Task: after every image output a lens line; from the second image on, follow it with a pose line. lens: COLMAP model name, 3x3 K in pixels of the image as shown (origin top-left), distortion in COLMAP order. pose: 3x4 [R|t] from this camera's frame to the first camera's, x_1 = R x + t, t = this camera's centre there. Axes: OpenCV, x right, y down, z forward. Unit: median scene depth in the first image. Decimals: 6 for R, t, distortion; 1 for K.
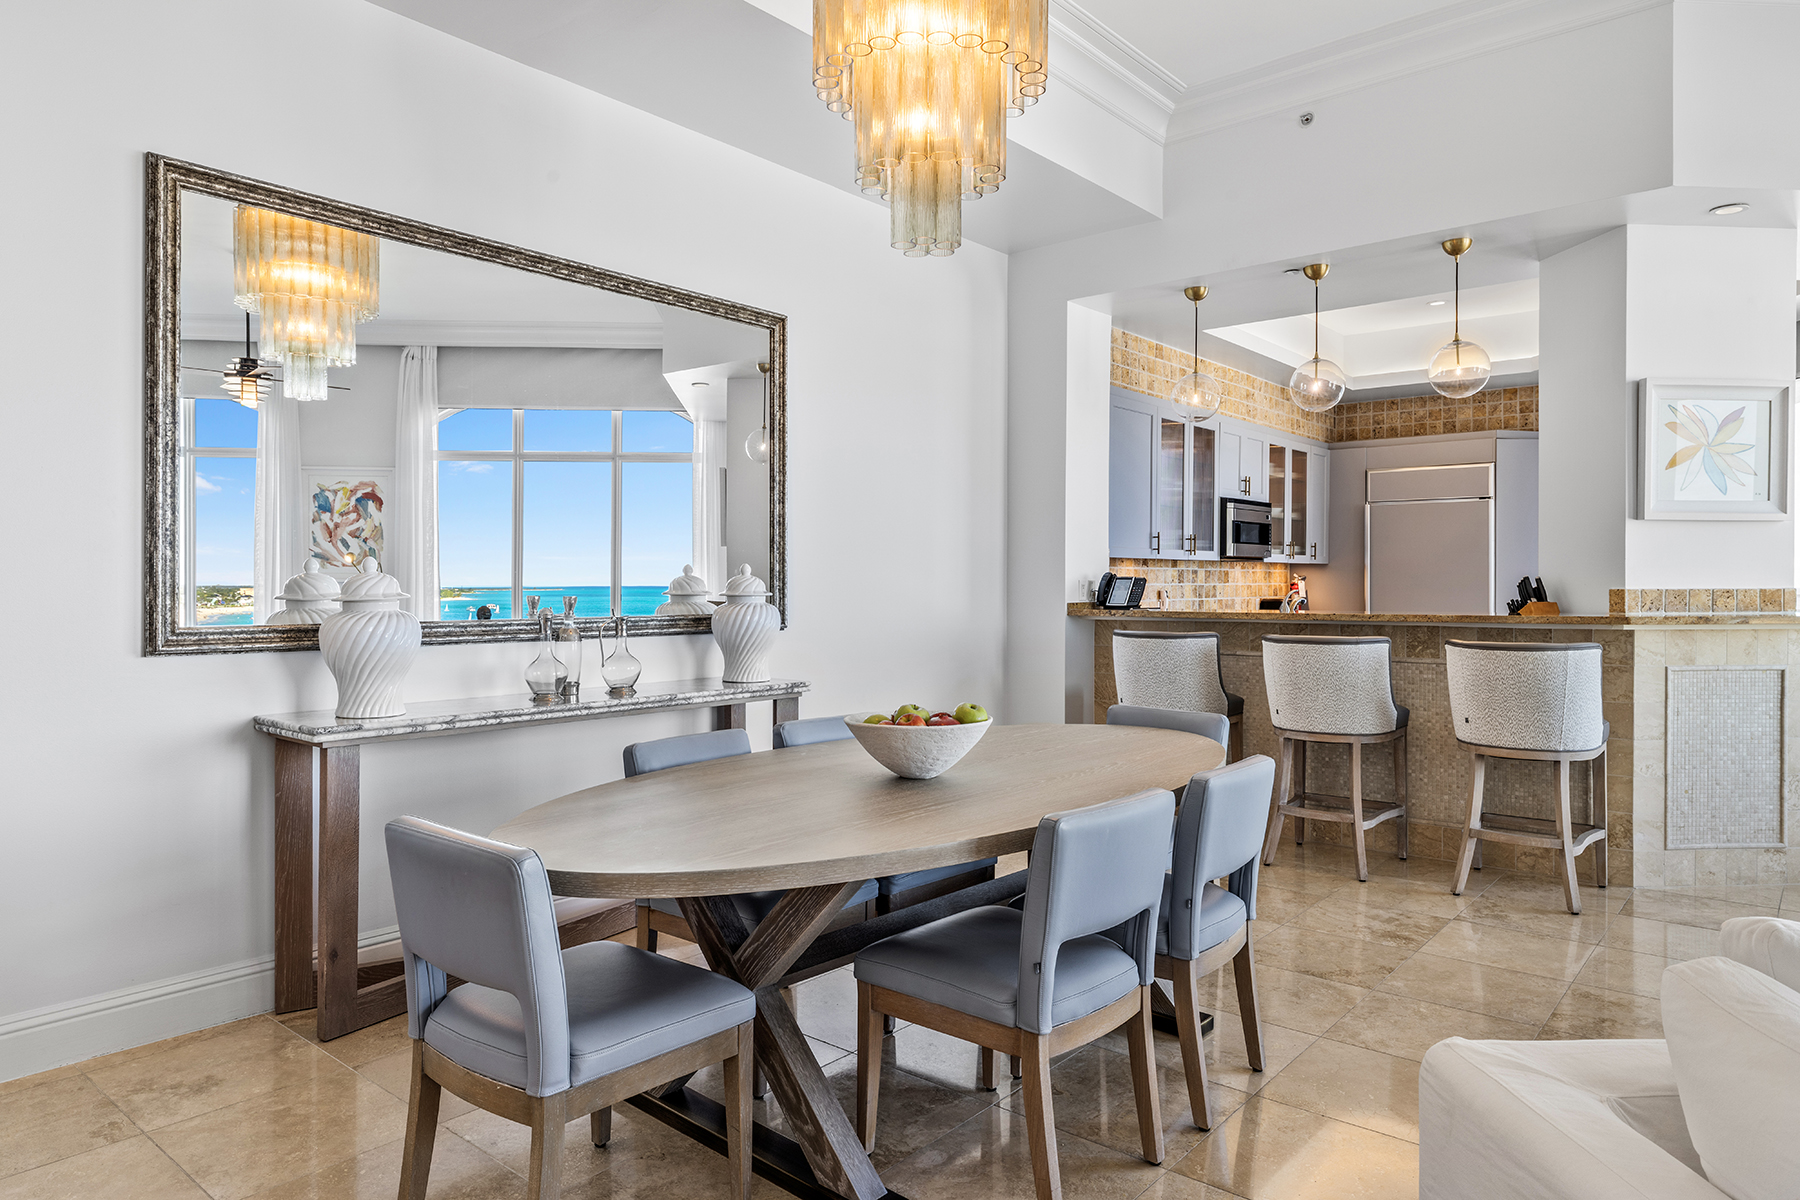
lens RADIAL K [[1151.3, 0, 889.9], [0, 1151.3, 588.7], [0, 0, 1]] dist [0.010236, -0.009647]
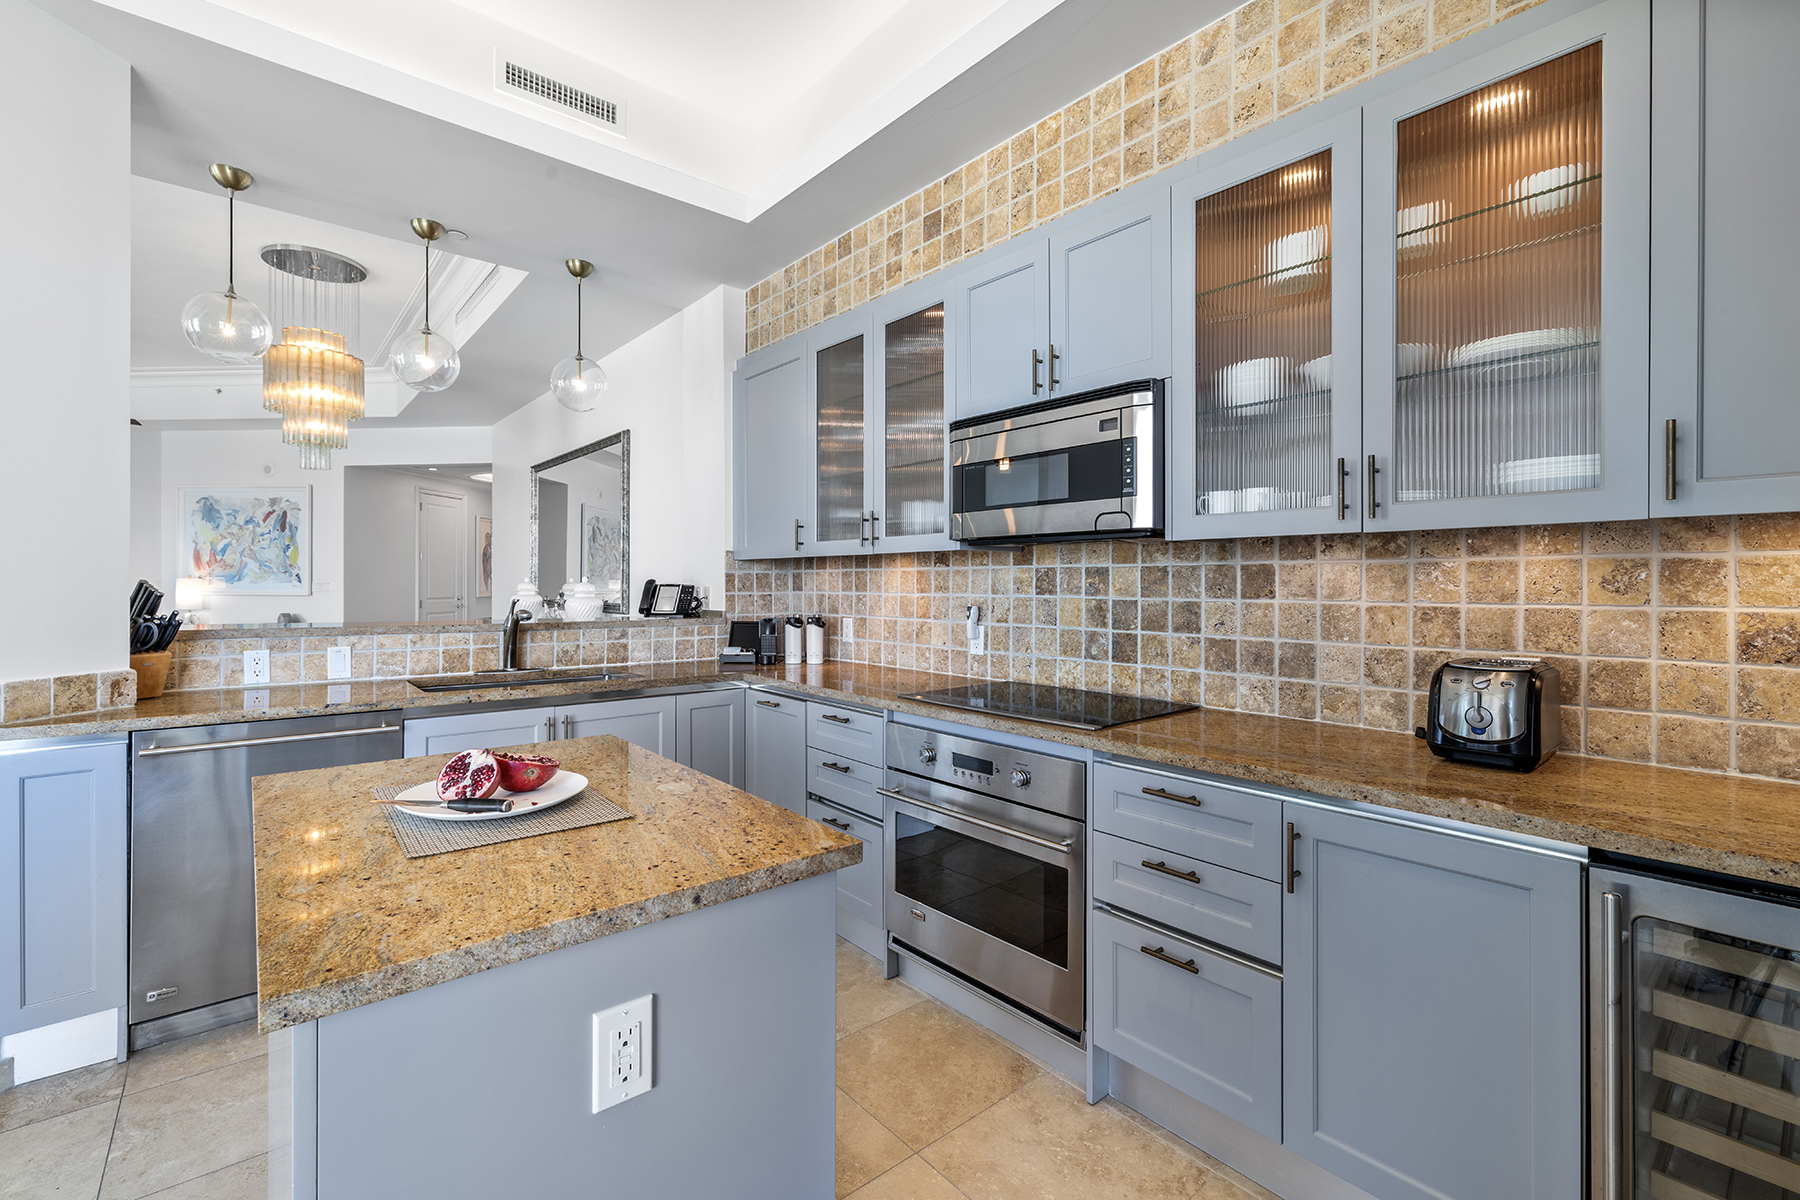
lens RADIAL K [[770.4, 0, 884.6], [0, 770.4, 582.6], [0, 0, 1]] dist [-0.000406, 0.000987]
pose [[-0.173148, -0.003110, -0.984891, 0.925910], [-0.009376, 0.999955, -0.001509, -0.013802], [0.984851, 0.008973, -0.173169, 1.523395]]
